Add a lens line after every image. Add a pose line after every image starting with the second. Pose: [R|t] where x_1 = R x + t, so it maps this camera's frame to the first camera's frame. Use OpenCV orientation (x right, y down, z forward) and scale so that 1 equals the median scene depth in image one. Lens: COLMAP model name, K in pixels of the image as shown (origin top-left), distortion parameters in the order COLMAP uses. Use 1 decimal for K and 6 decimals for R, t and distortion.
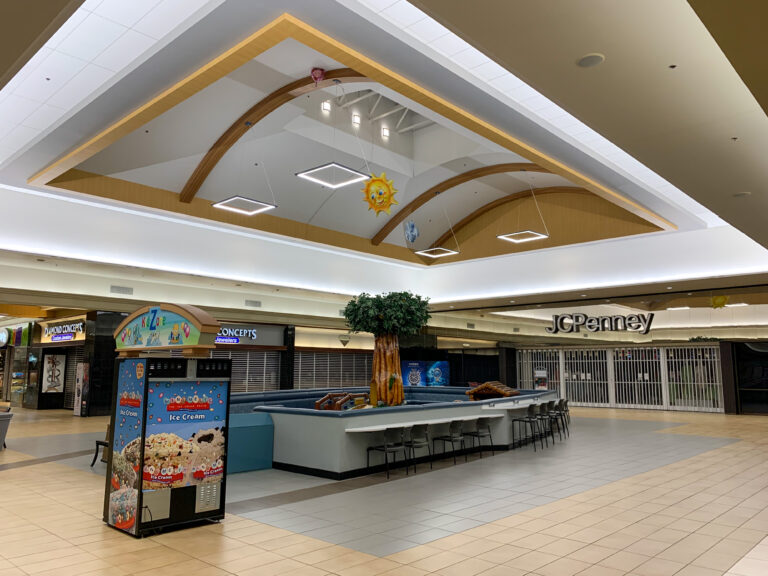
lens RADIAL K [[603.8, 0, 380.3], [0, 603.8, 283.0], [0, 0, 1]] dist [0.011216, -0.010740]
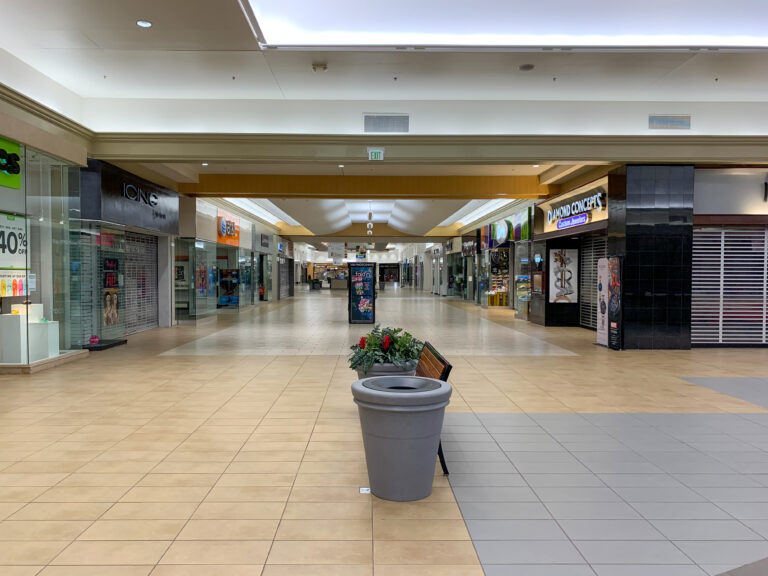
lens RADIAL K [[603.8, 0, 379.3], [0, 603.8, 285.4], [0, 0, 1]] dist [0.011216, -0.010740]
pose [[0.705556, 0.014696, -0.708502, -0.198193], [0.099244, 0.987883, 0.119322, 0.056931], [0.701671, -0.154503, 0.695548, 0.370112]]
